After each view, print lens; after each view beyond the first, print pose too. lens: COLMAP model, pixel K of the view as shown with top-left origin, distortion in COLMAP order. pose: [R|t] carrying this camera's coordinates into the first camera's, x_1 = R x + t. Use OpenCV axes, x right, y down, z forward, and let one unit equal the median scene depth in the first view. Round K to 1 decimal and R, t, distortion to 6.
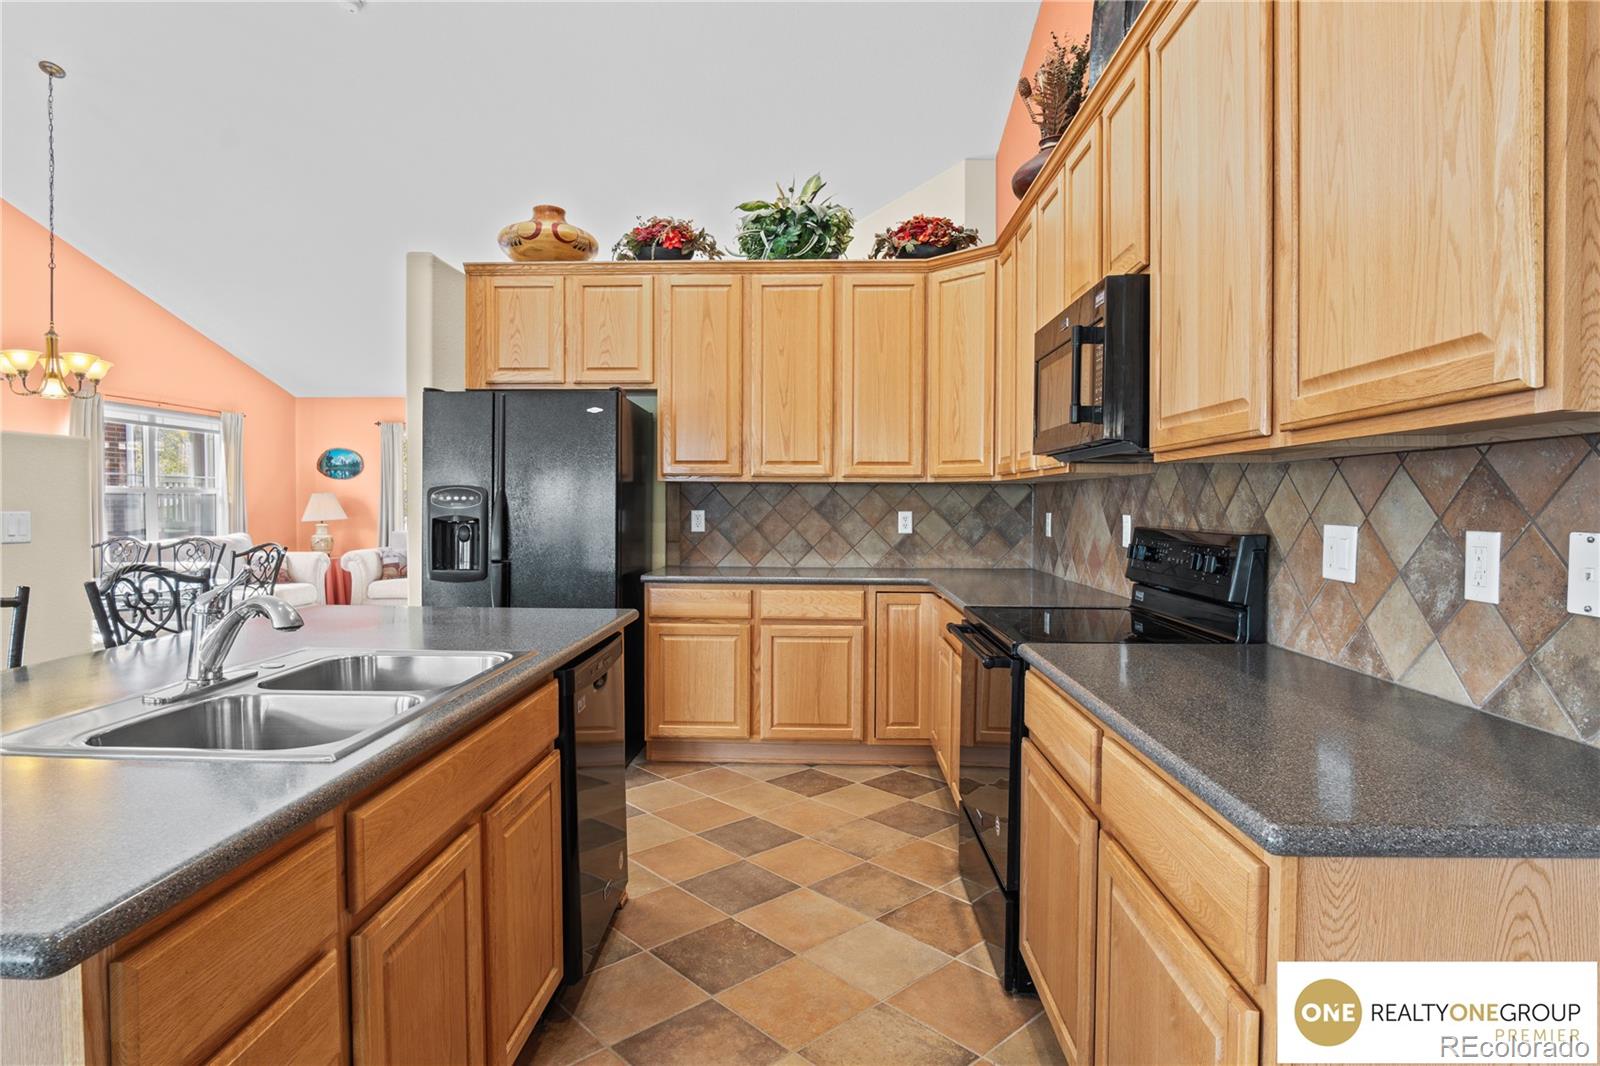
lens RADIAL K [[864.1, 0, 800.0], [0, 864.1, 533.0], [0, 0, 1]] dist [-0.027652, 0.000066]
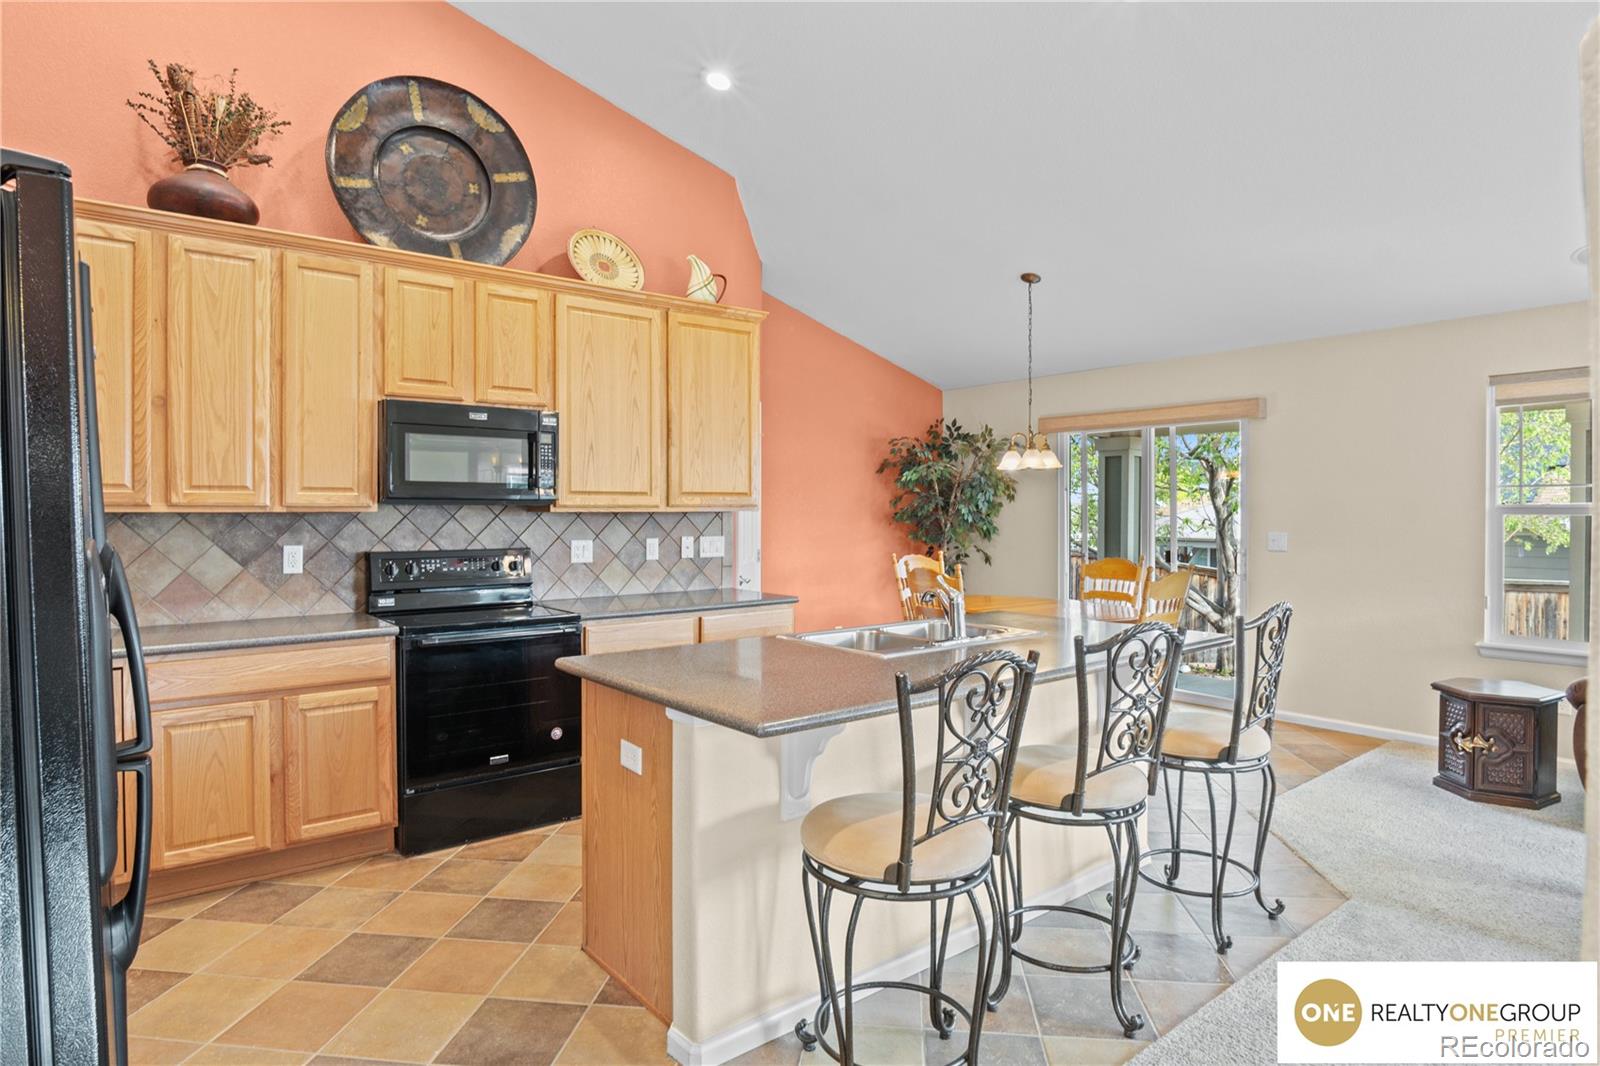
lens RADIAL K [[877.4, 0, 795.0], [0, 877.4, 511.4], [0, 0, 1]] dist [-0.025795, 0.000958]
pose [[-0.638801, -0.009912, 0.769308, -0.704412], [0.021272, 0.999307, 0.030538, -0.064689], [-0.769078, 0.035872, -0.638148, 0.898534]]
